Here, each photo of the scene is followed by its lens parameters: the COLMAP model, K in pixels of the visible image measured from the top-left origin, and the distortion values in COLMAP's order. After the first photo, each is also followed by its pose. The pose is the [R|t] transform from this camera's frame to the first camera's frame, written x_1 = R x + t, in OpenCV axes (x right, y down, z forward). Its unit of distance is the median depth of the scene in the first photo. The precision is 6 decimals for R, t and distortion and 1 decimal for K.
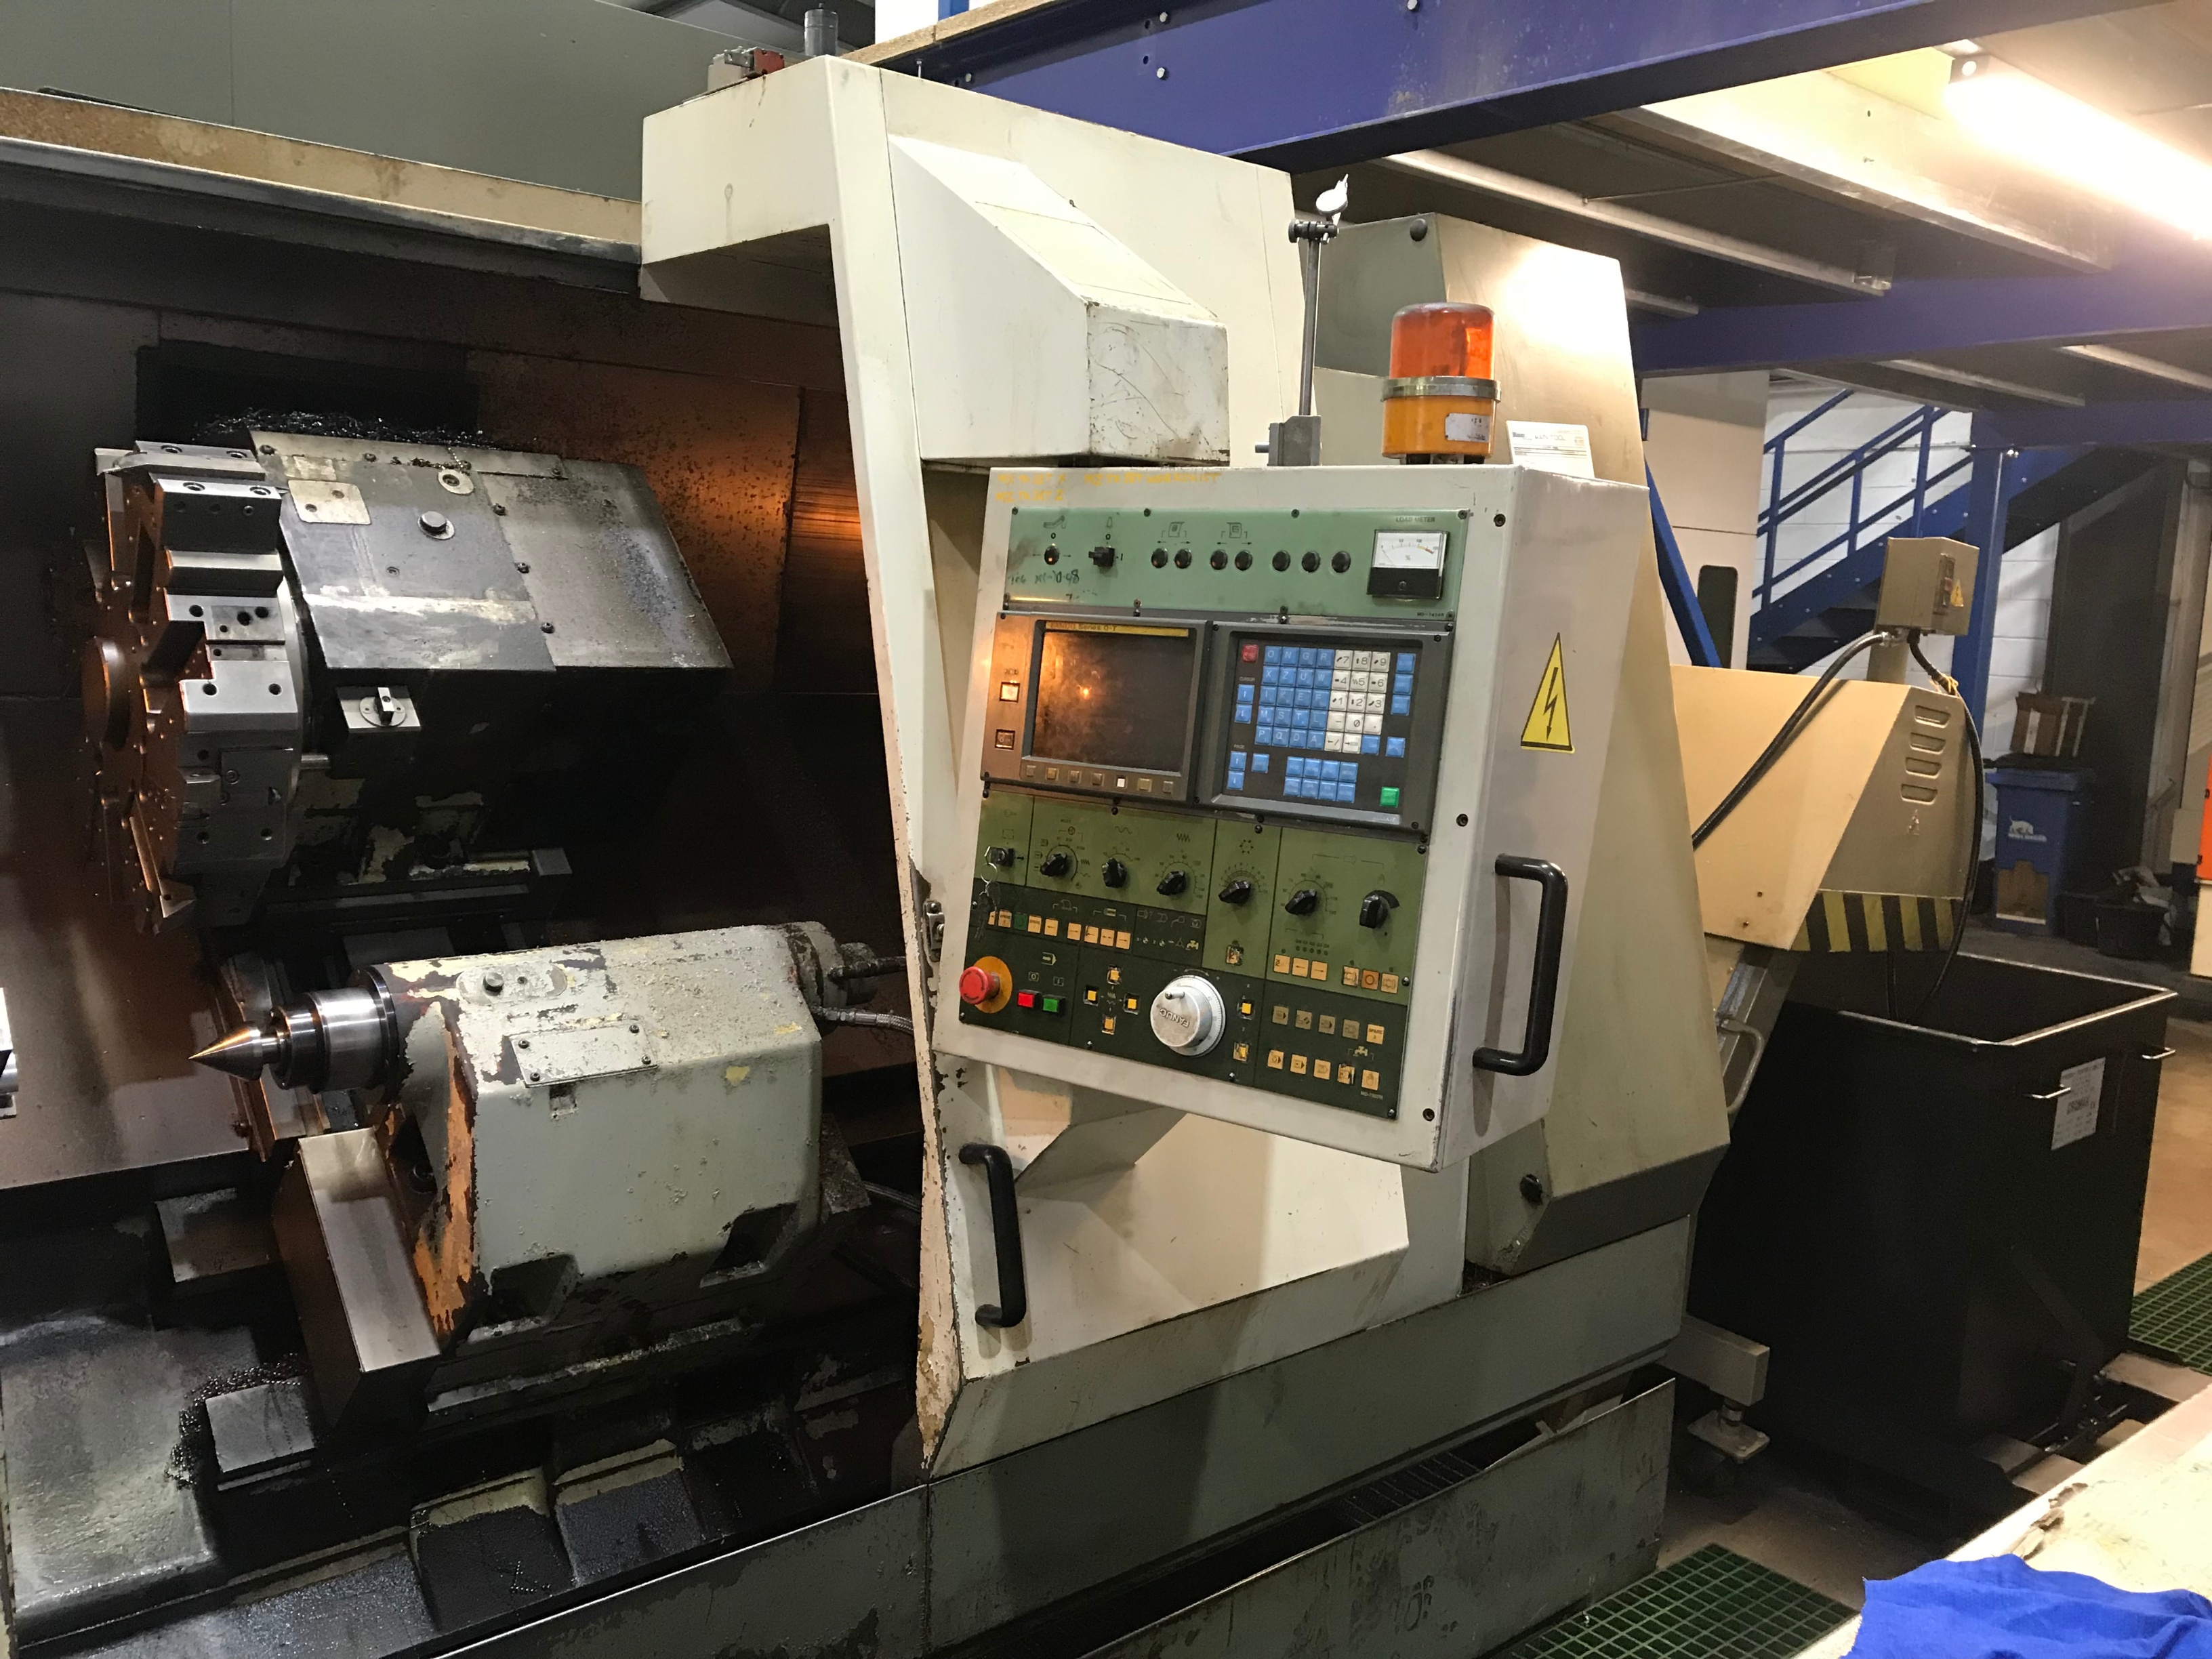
lens RADIAL K [[1844.7, 0, 1106.0], [0, 1844.7, 829.5], [0, 0, 1]] dist [0.073749, -0.149036]
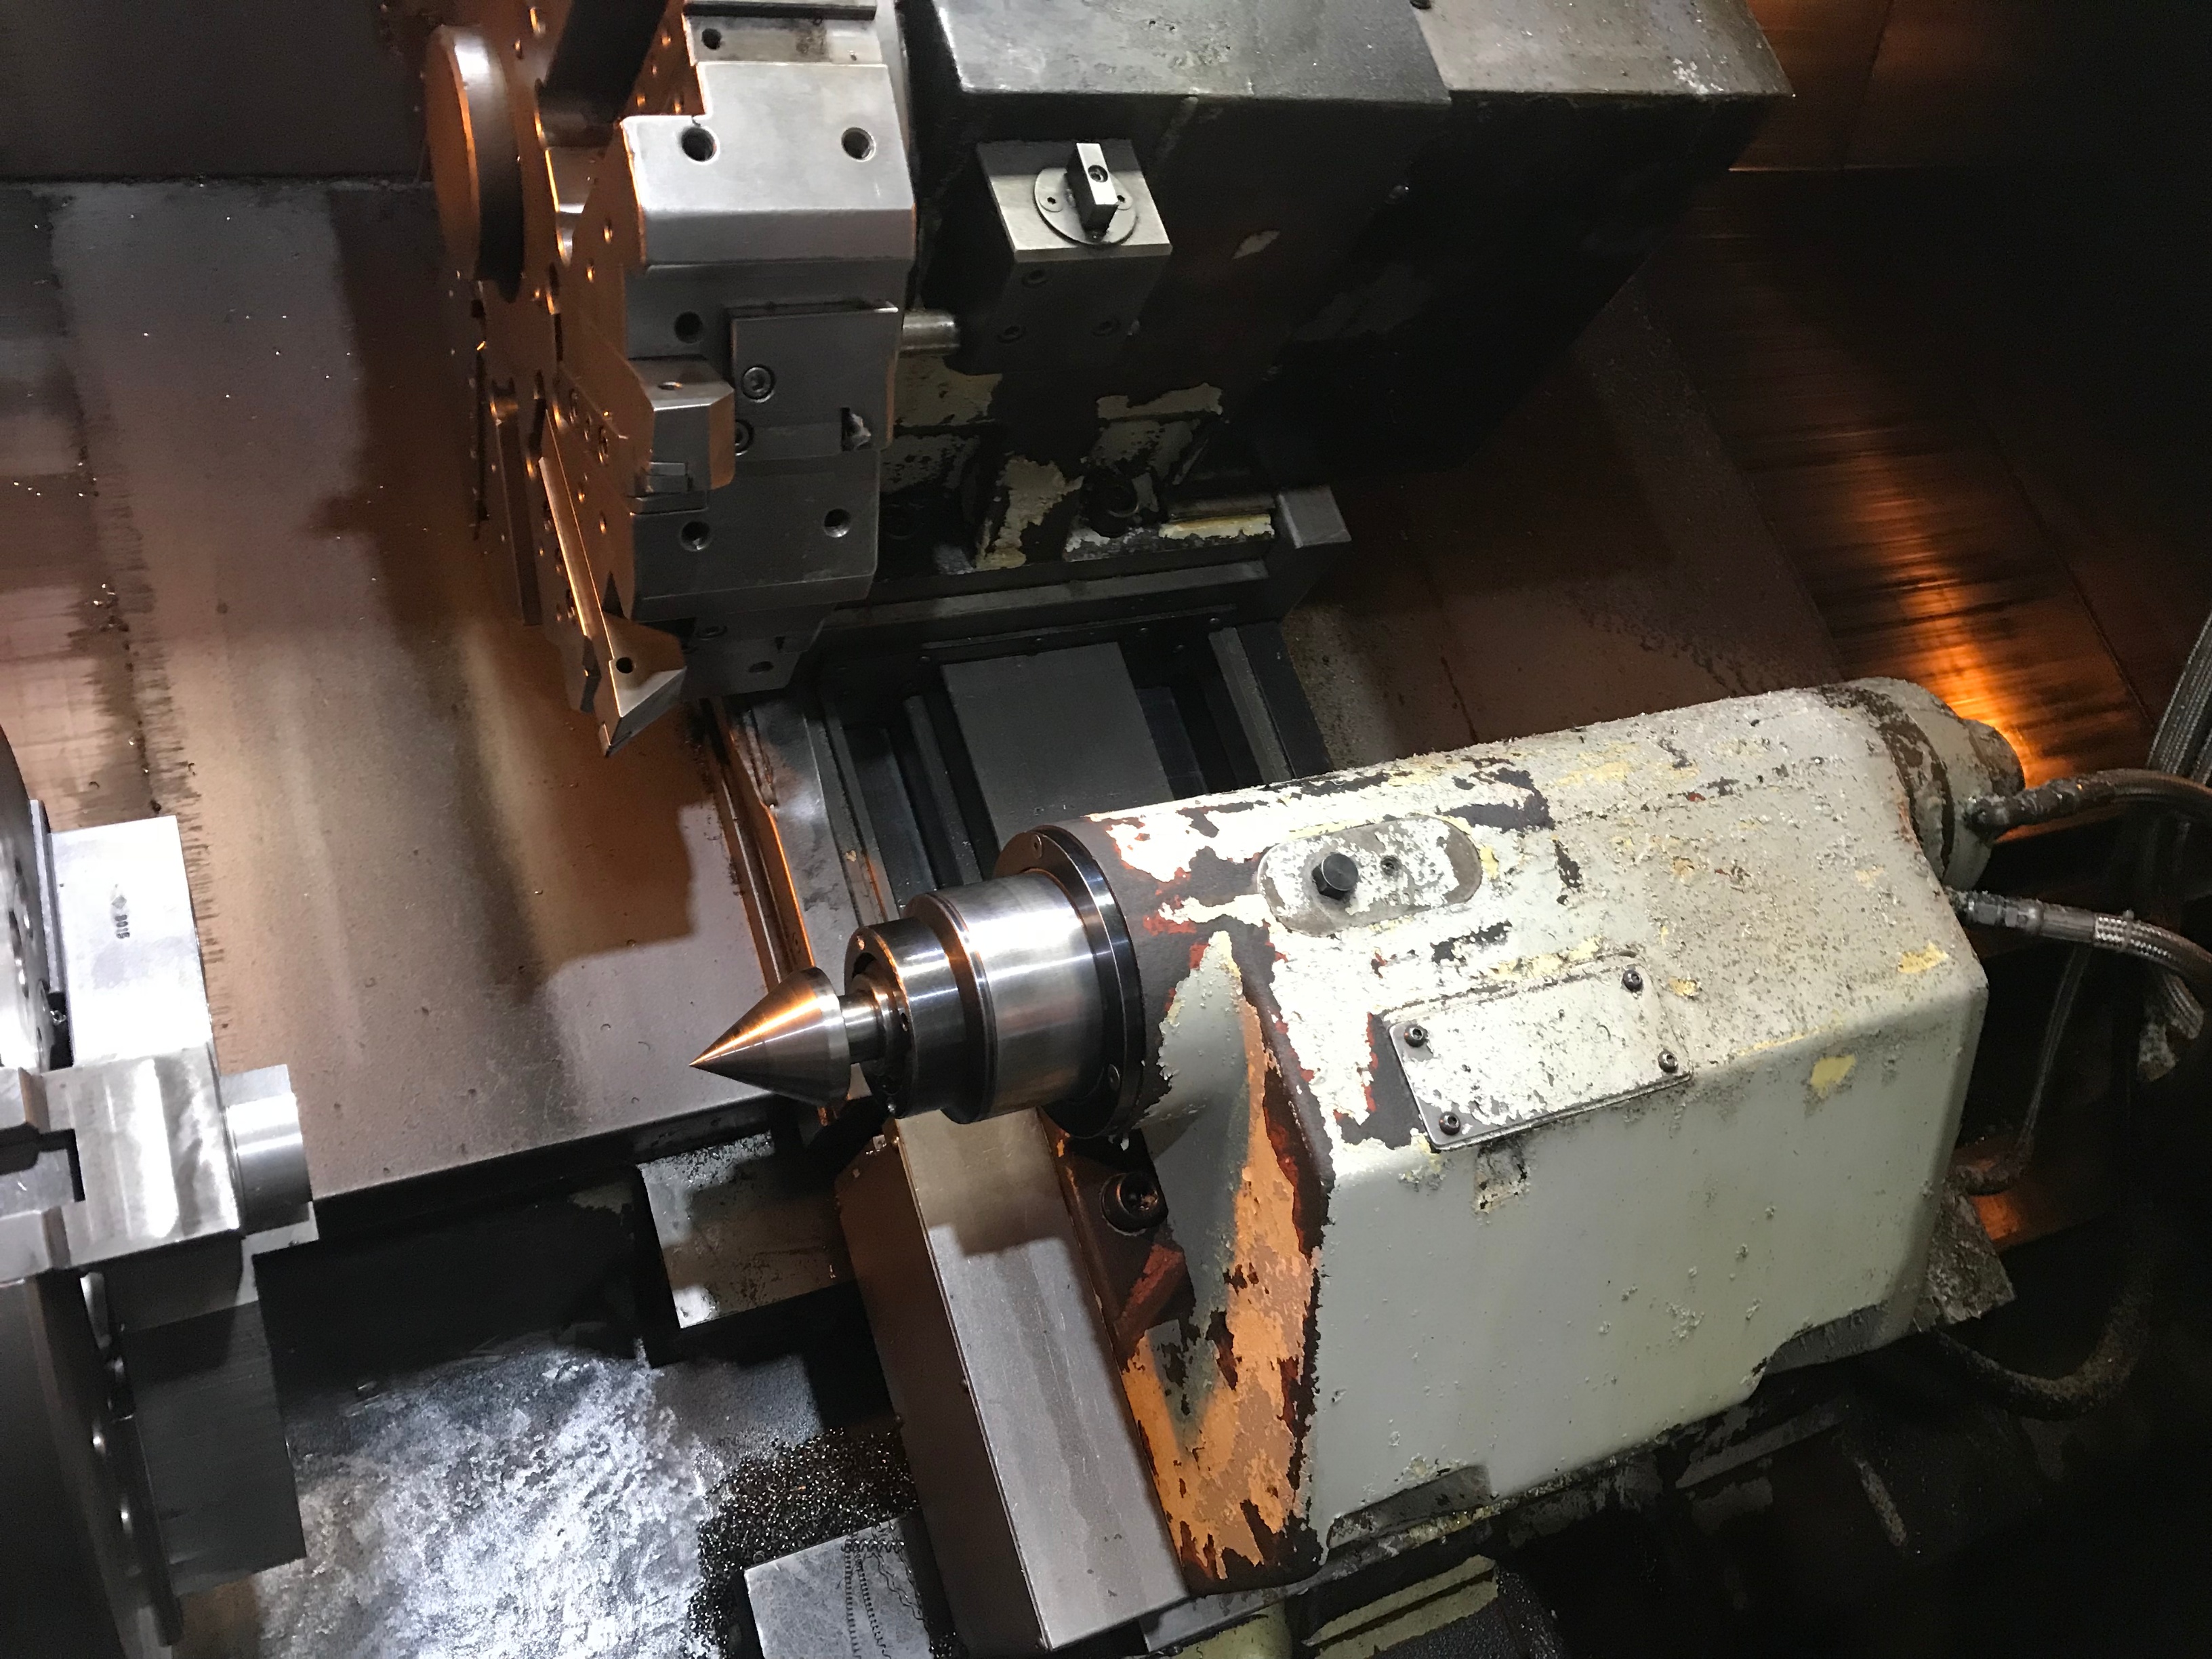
lens RADIAL K [[1825.7, 0, 1072.1], [0, 1825.7, 819.6], [0, 0, 1]] dist [-0.001214, 0.008660]
pose [[0.970749, 0.069608, -0.229783, -0.295371], [-0.009259, 0.967192, 0.253877, -0.035530], [0.239916, -0.244323, 0.939546, 0.601197]]
